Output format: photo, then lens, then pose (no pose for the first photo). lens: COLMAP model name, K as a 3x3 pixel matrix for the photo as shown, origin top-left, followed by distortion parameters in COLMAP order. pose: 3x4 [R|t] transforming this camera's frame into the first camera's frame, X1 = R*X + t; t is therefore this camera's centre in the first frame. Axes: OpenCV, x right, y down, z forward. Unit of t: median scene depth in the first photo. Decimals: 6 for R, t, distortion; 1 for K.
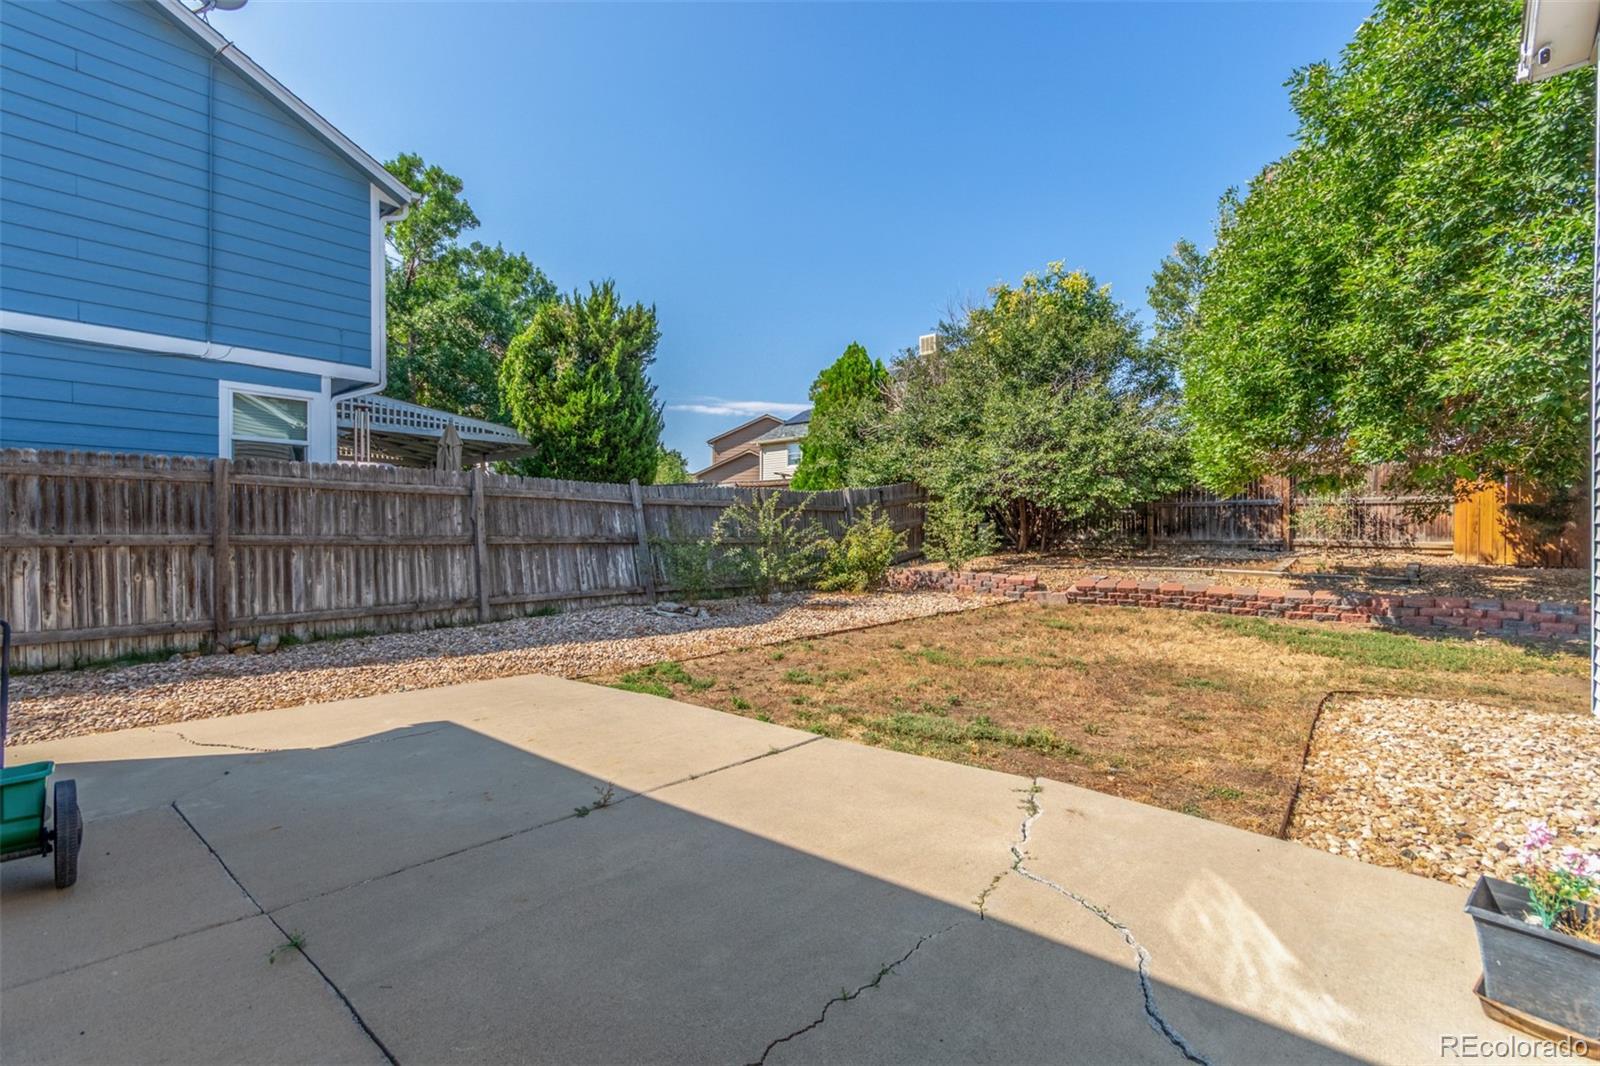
lens RADIAL K [[743.0, 0, 796.4], [0, 743.0, 536.9], [0, 0, 1]] dist [0.001428, 0.000024]
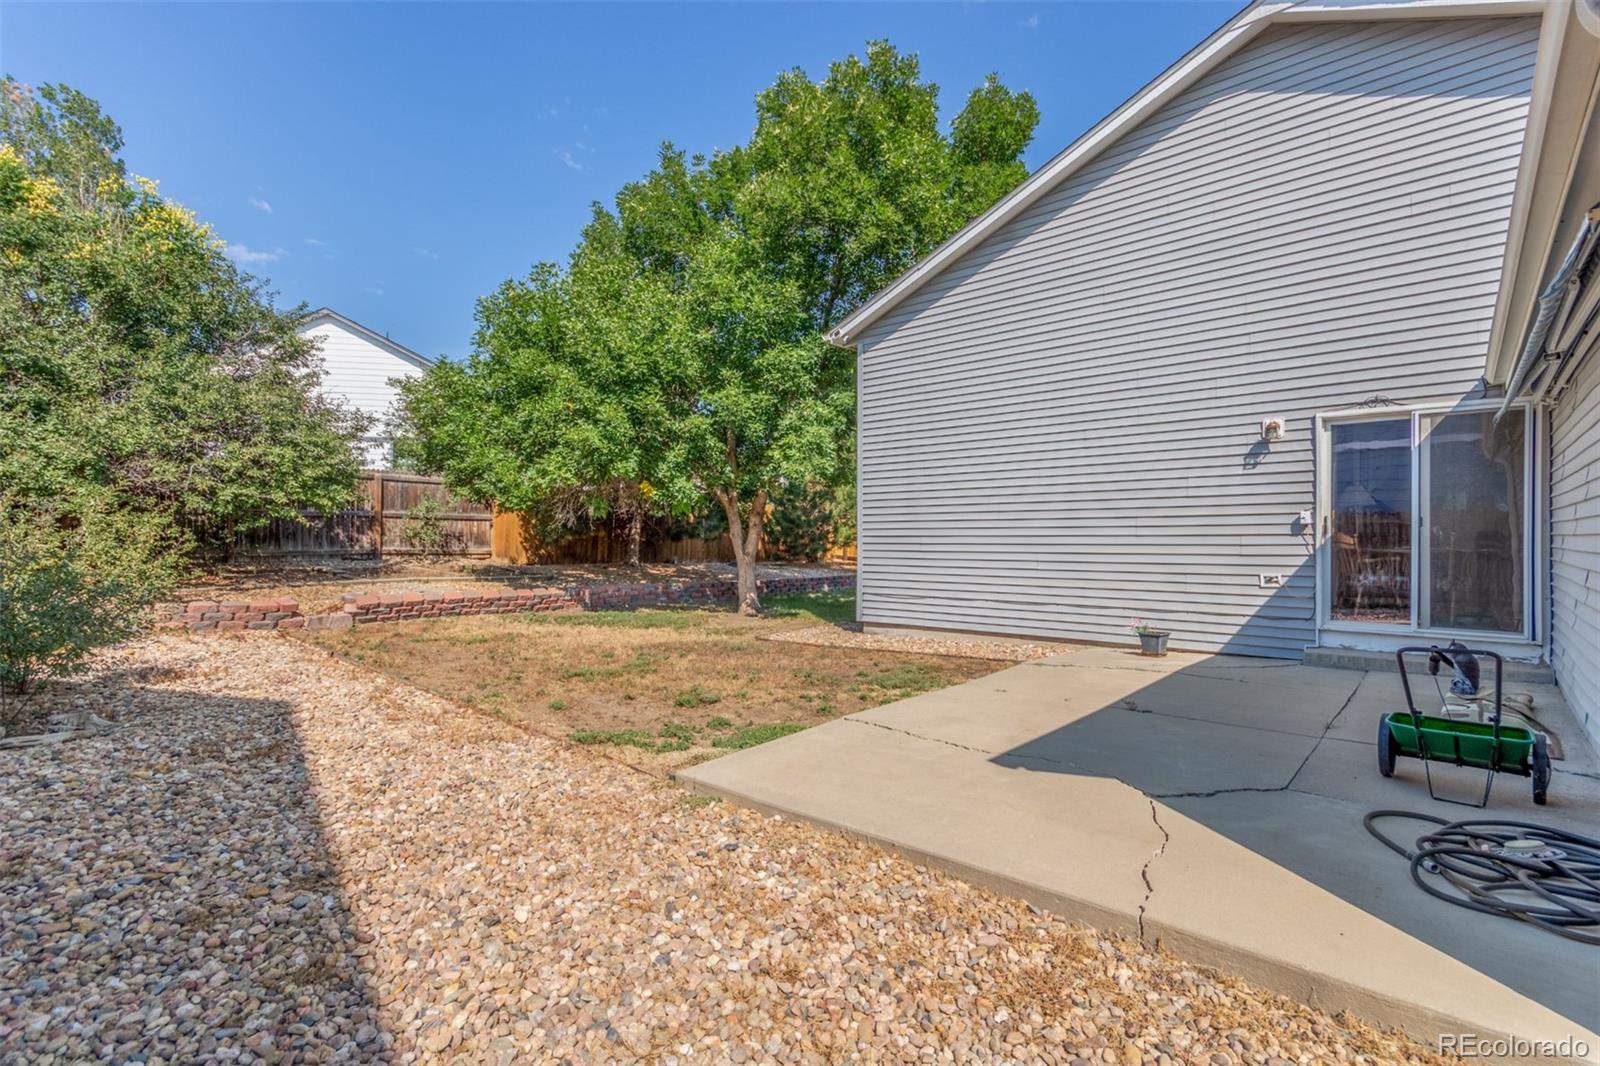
lens RADIAL K [[743.0, 0, 796.8], [0, 743.0, 537.2], [0, 0, 1]] dist [0.001428, 0.000024]
pose [[0.008981, -0.001659, 0.999958, -0.636449], [0.004341, 0.999989, 0.001621, -0.019185], [-0.999950, 0.004326, 0.008989, 0.554654]]
